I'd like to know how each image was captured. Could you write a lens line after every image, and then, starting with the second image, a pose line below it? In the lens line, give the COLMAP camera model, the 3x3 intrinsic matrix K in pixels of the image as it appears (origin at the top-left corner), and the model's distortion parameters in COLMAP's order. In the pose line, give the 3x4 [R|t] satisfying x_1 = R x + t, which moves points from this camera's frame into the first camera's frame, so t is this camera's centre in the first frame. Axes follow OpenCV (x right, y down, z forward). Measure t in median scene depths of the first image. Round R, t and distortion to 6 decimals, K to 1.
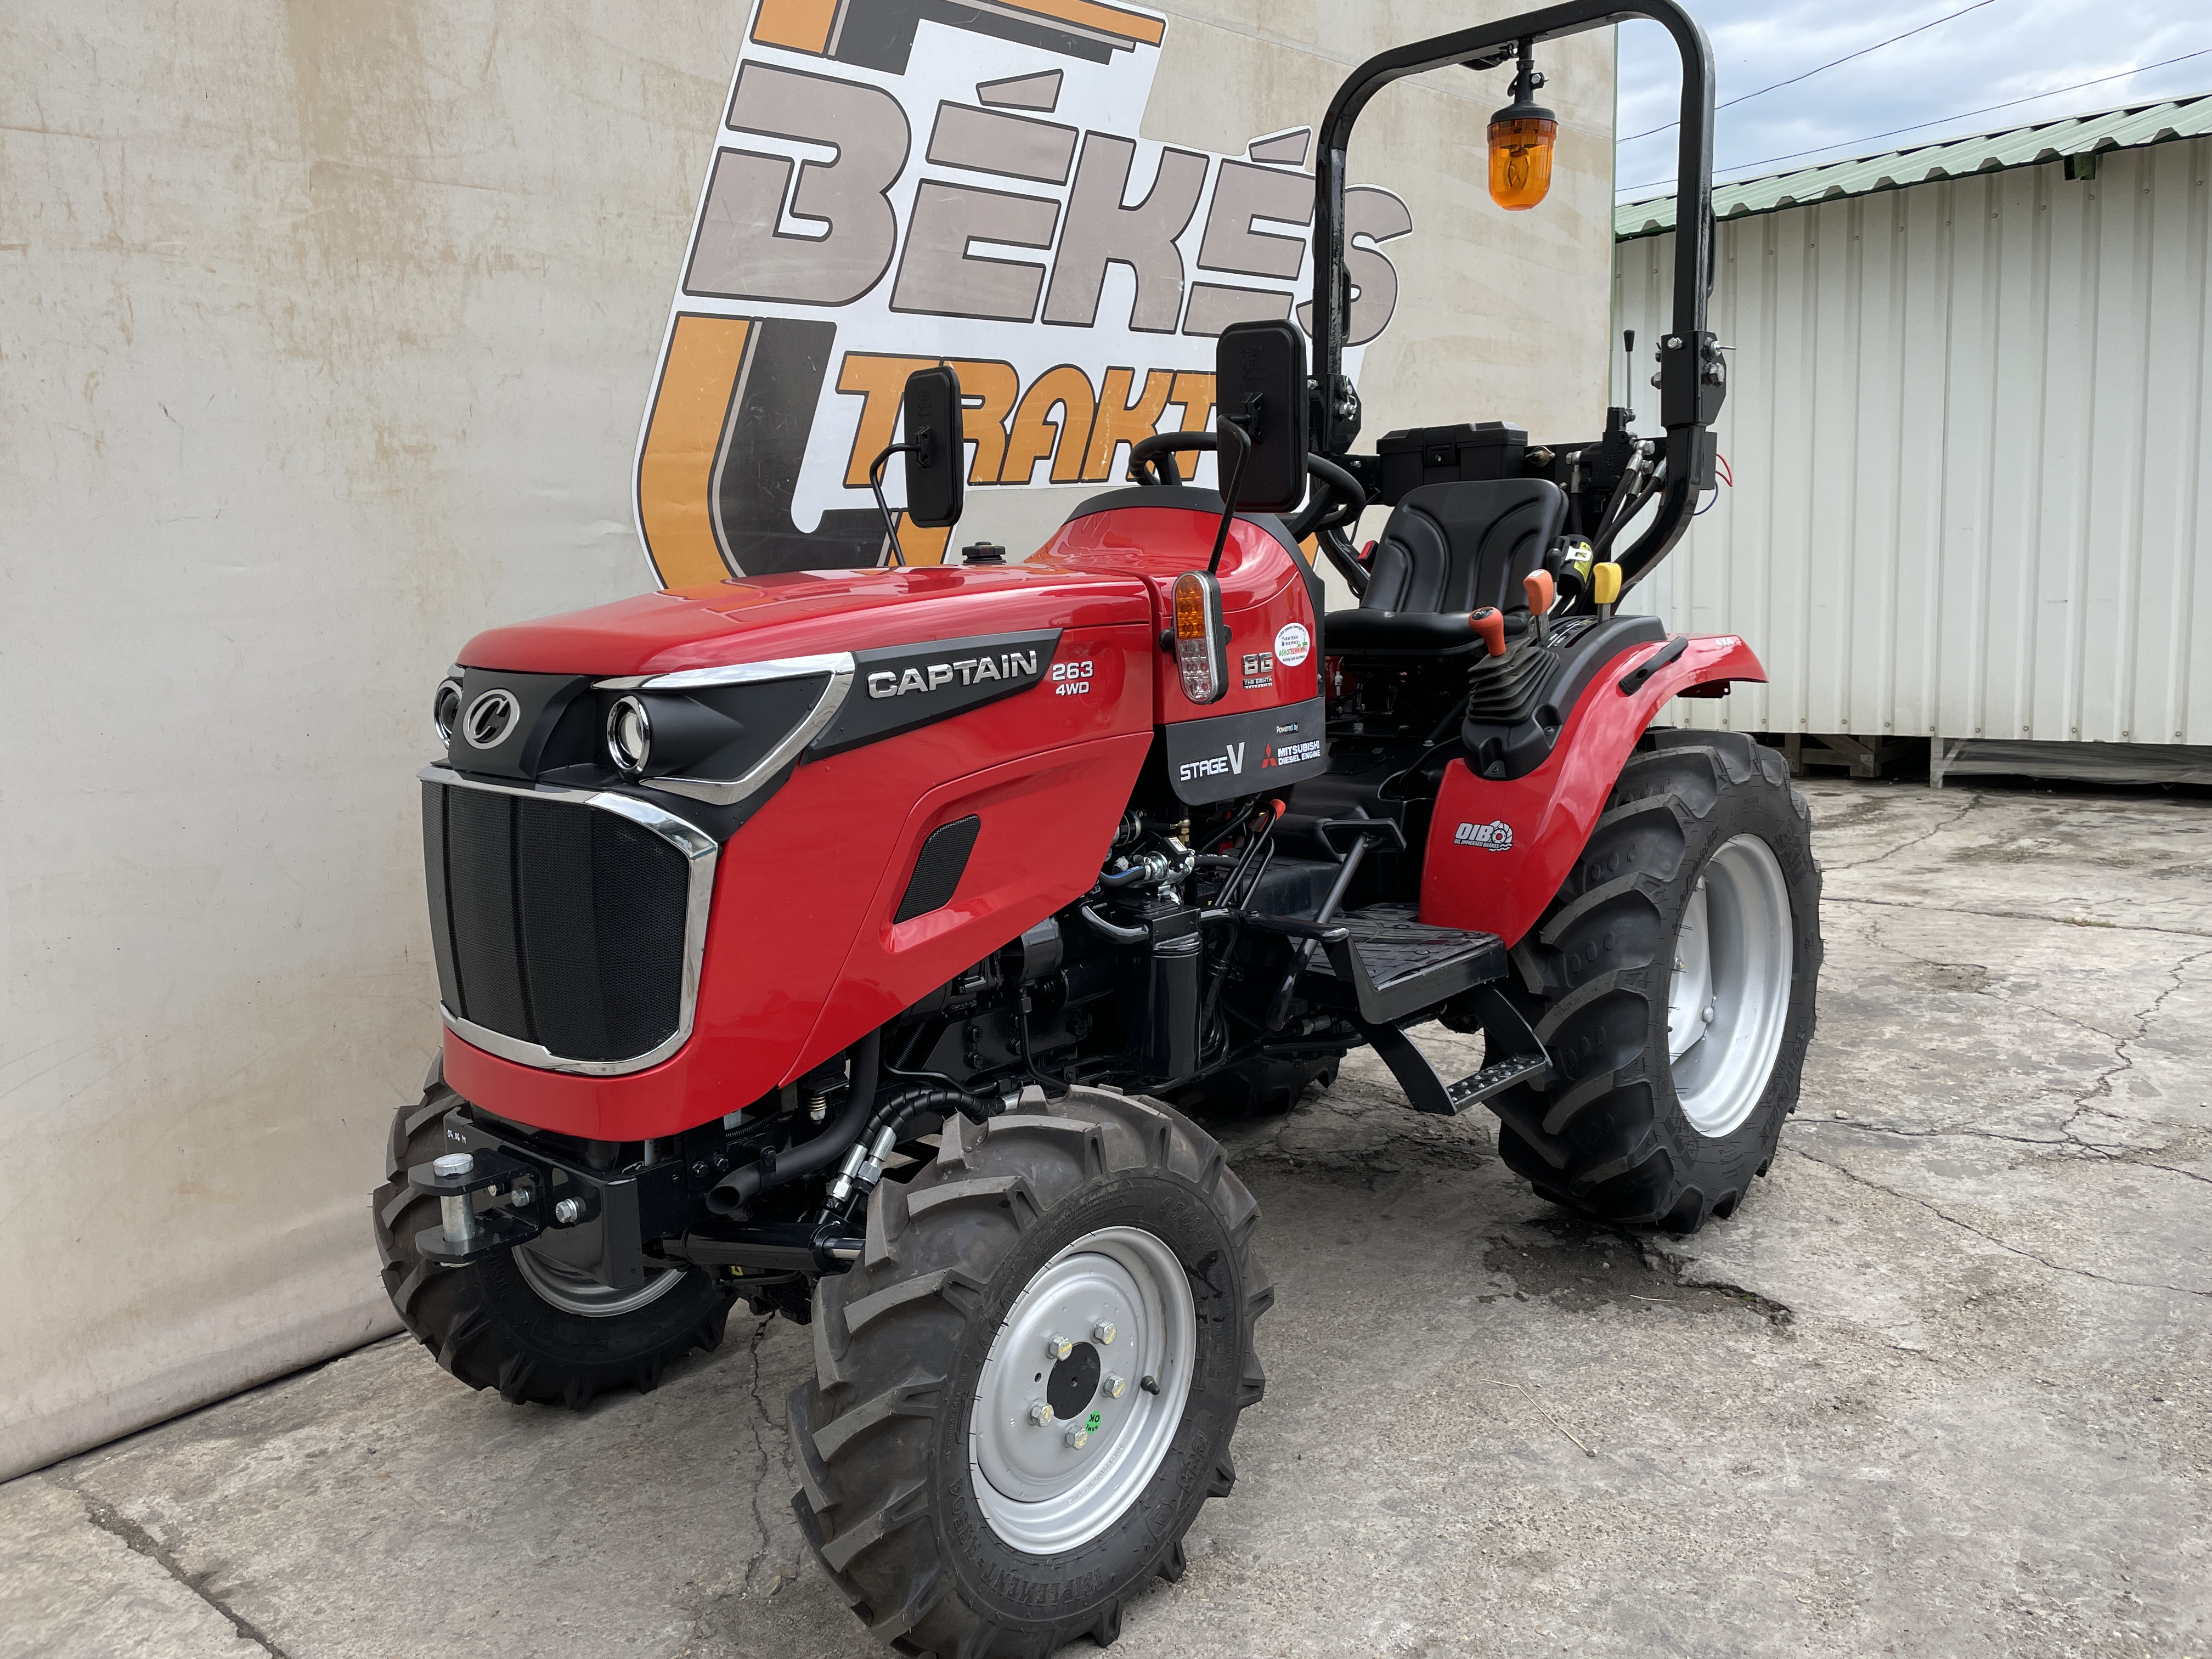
lens RADIAL K [[1706.9, 0, 1097.6], [0, 1706.9, 803.5], [0, 0, 1]] dist [0.084079, -0.111876]
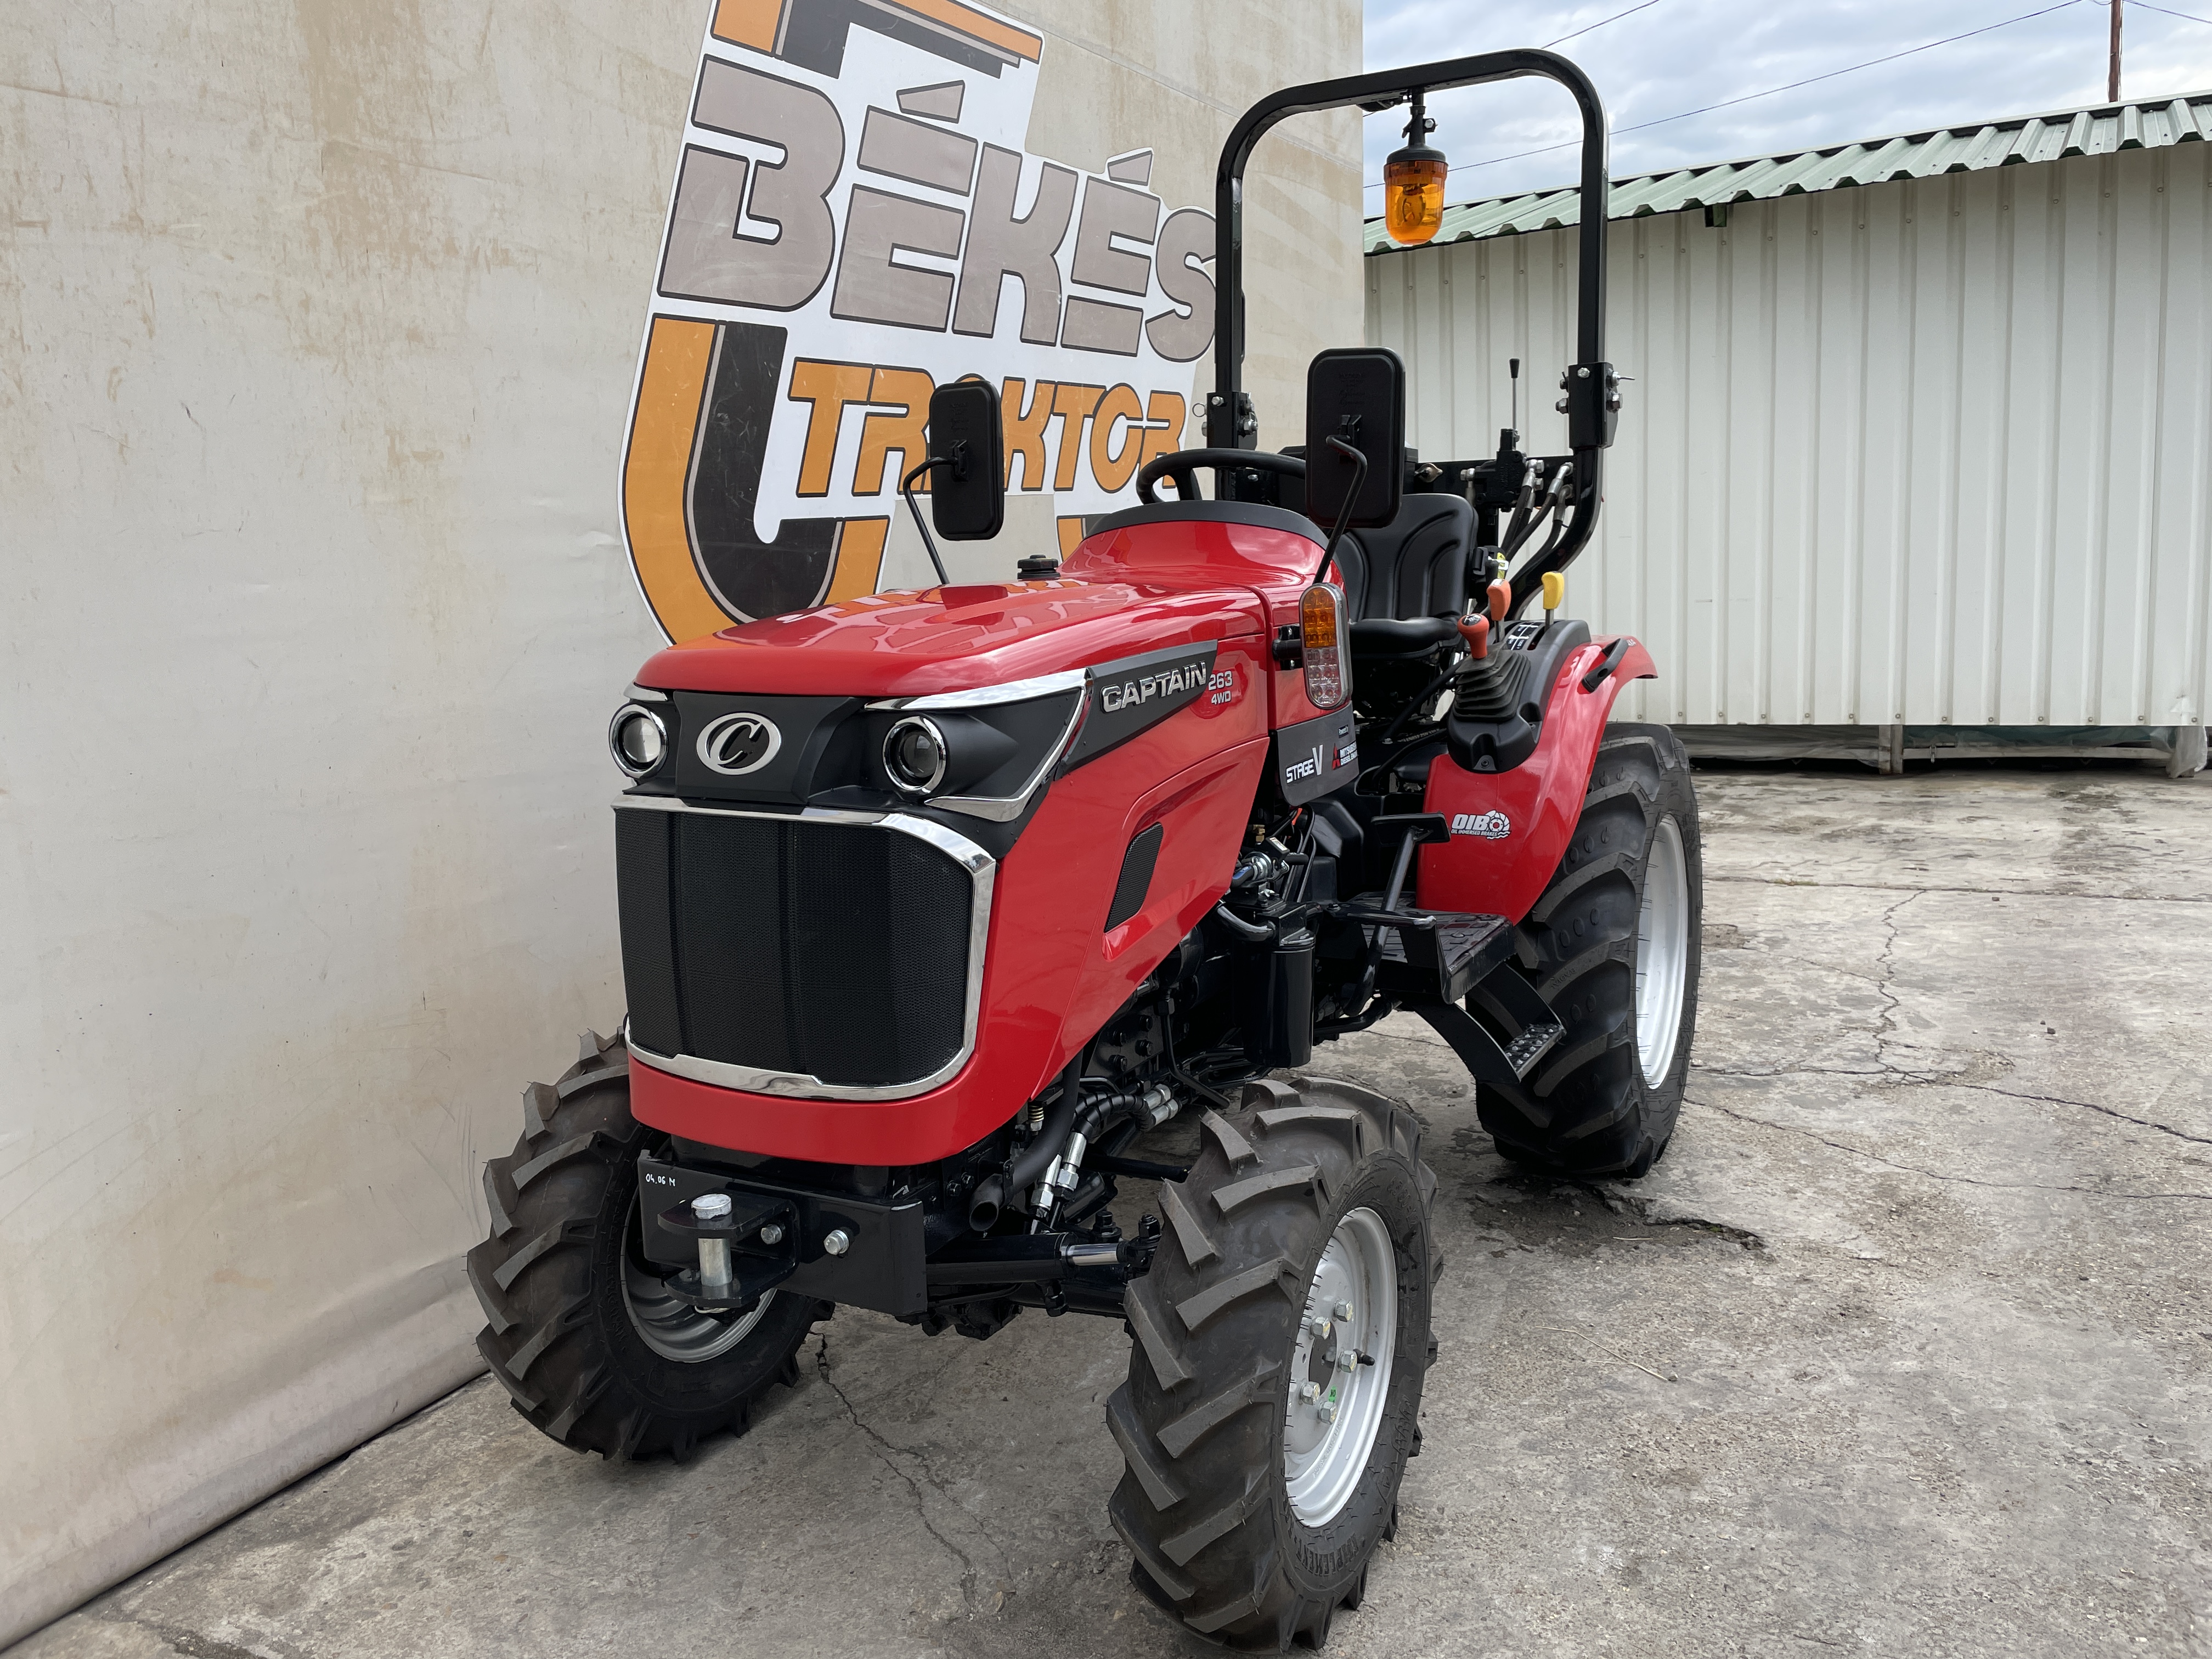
lens RADIAL K [[1706.9, 0, 1118.0], [0, 1706.9, 798.8], [0, 0, 1]] dist [0.084079, -0.111876]
pose [[0.968594, -0.035357, 0.246120, -0.260602], [0.035998, 0.999350, 0.001892, -0.008423], [-0.246027, 0.007027, 0.969238, 0.008488]]
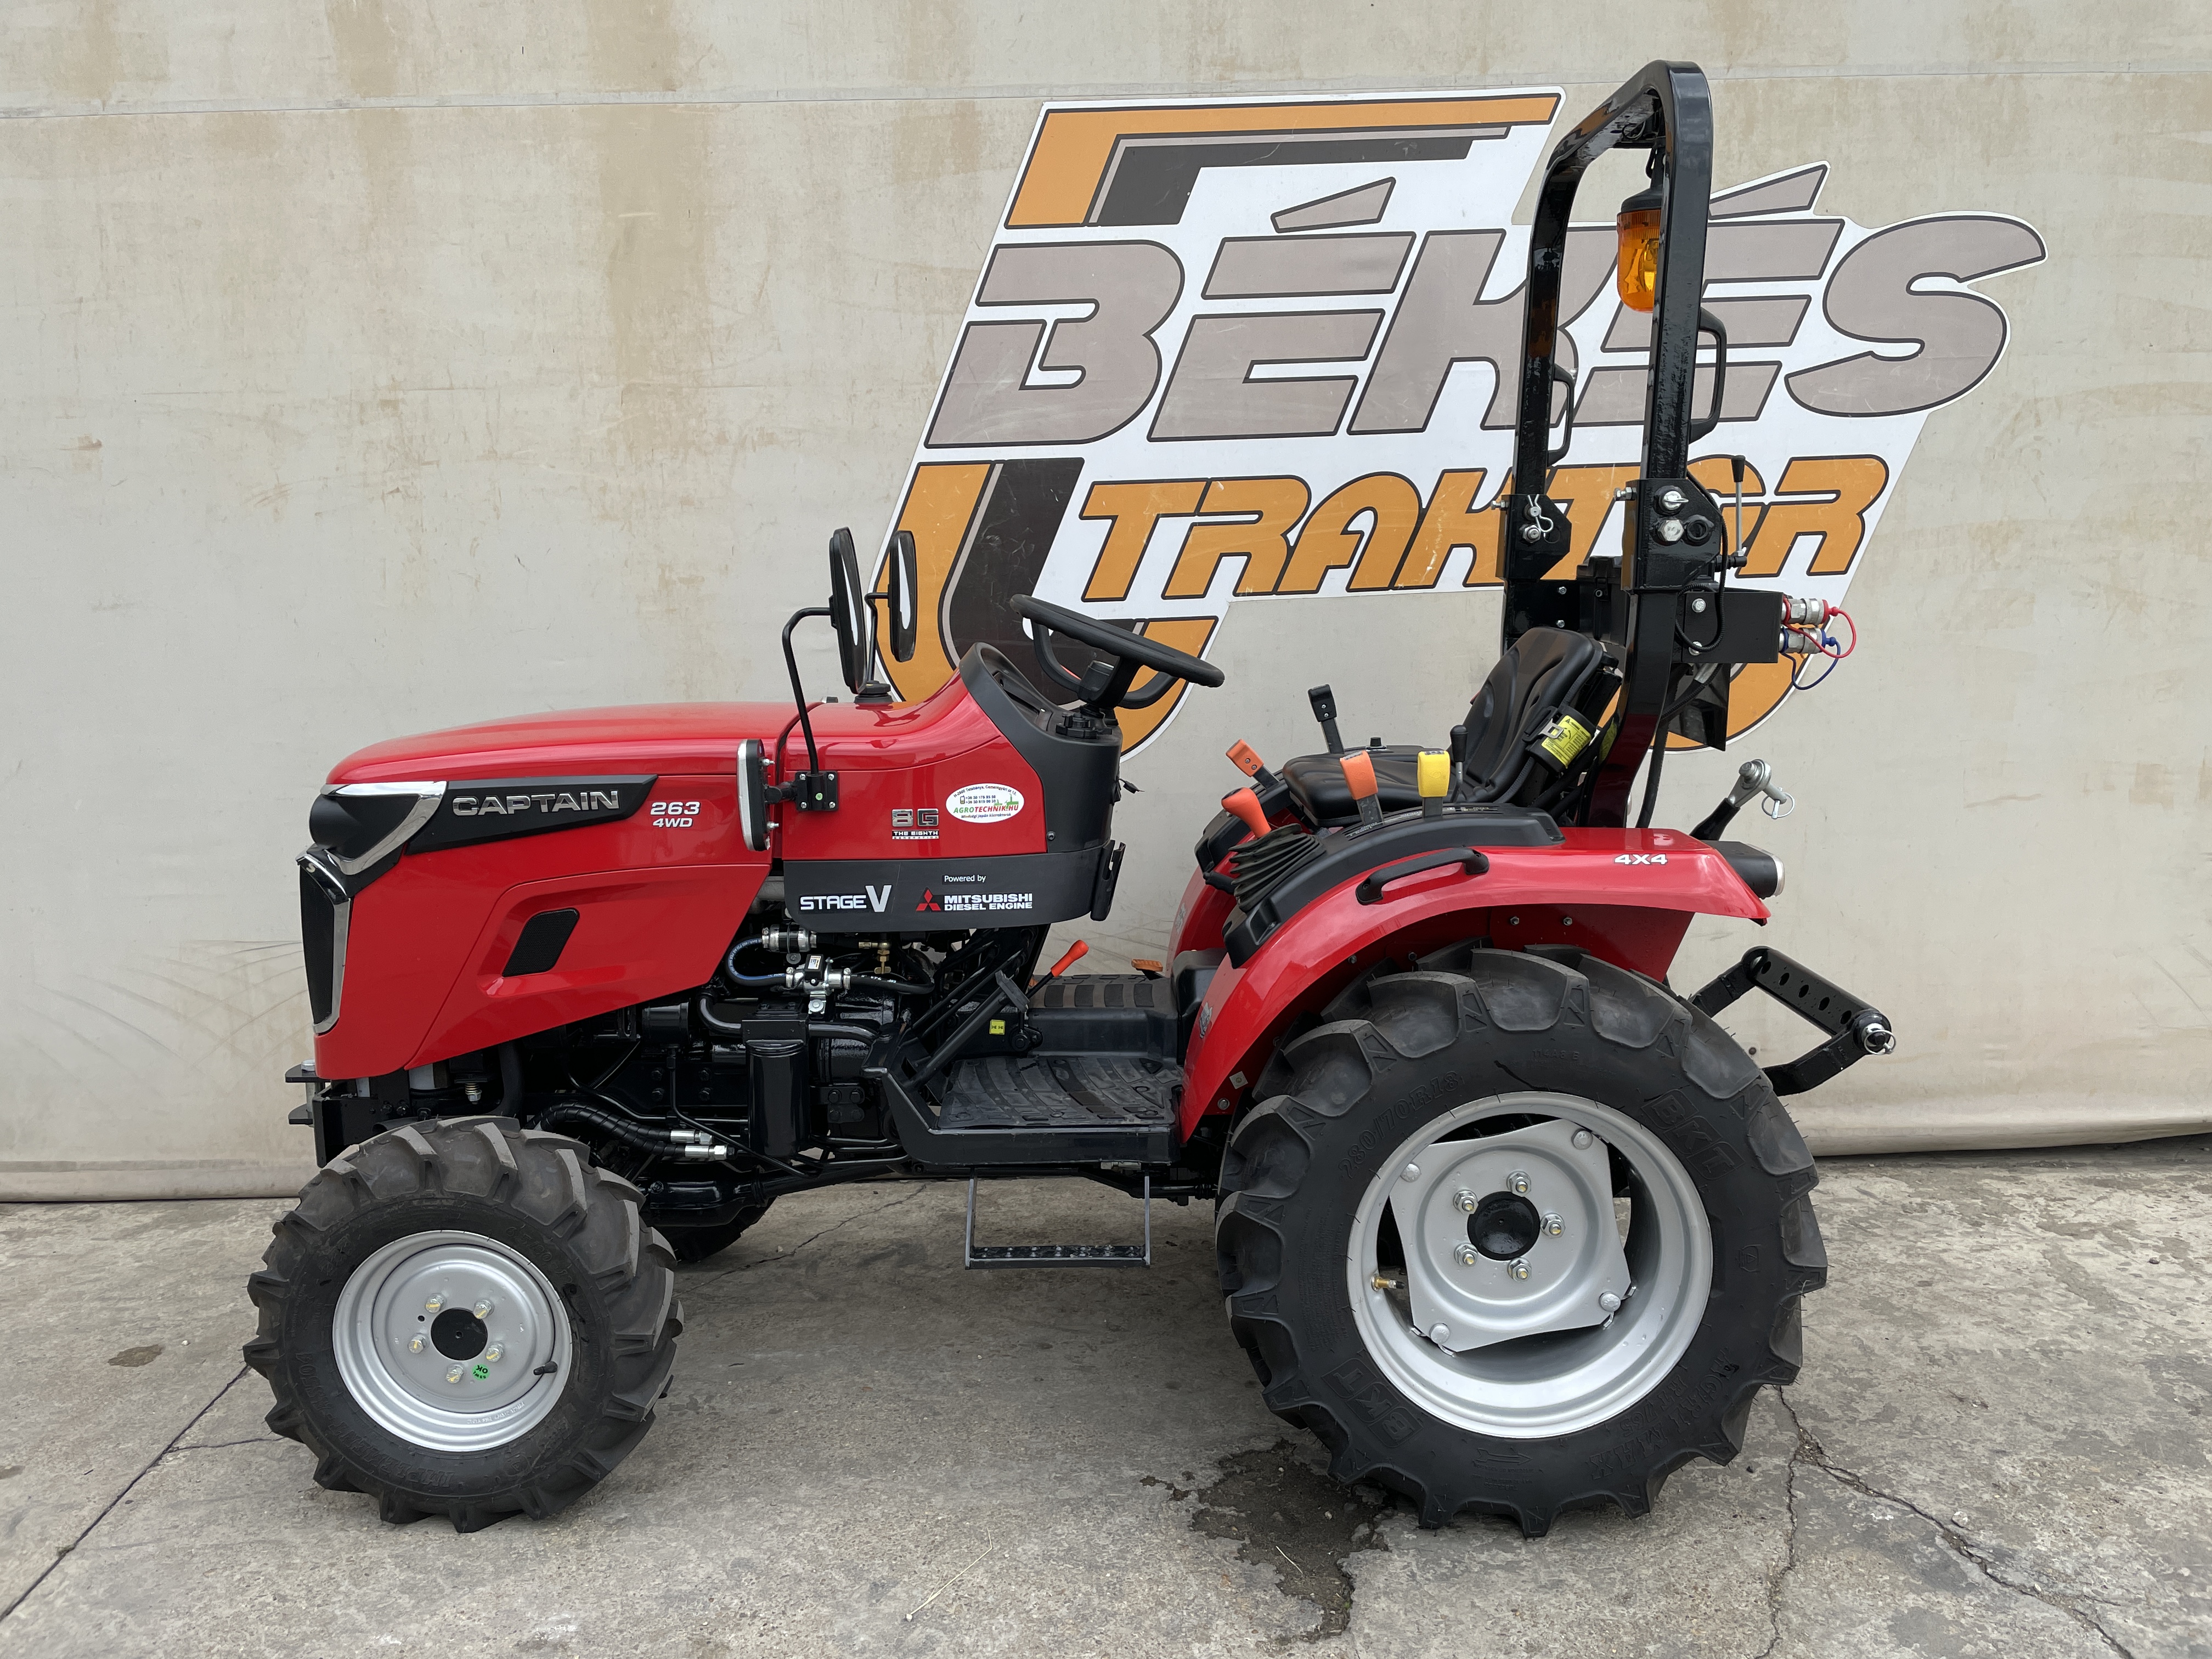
lens RADIAL K [[1706.9, 0, 1098.8], [0, 1706.9, 816.3], [0, 0, 1]] dist [0.084079, -0.111876]
pose [[0.685070, 0.136028, -0.715664, 0.828195], [-0.120023, 0.990062, 0.073291, -0.152408], [0.718522, 0.035687, 0.694589, 0.271130]]
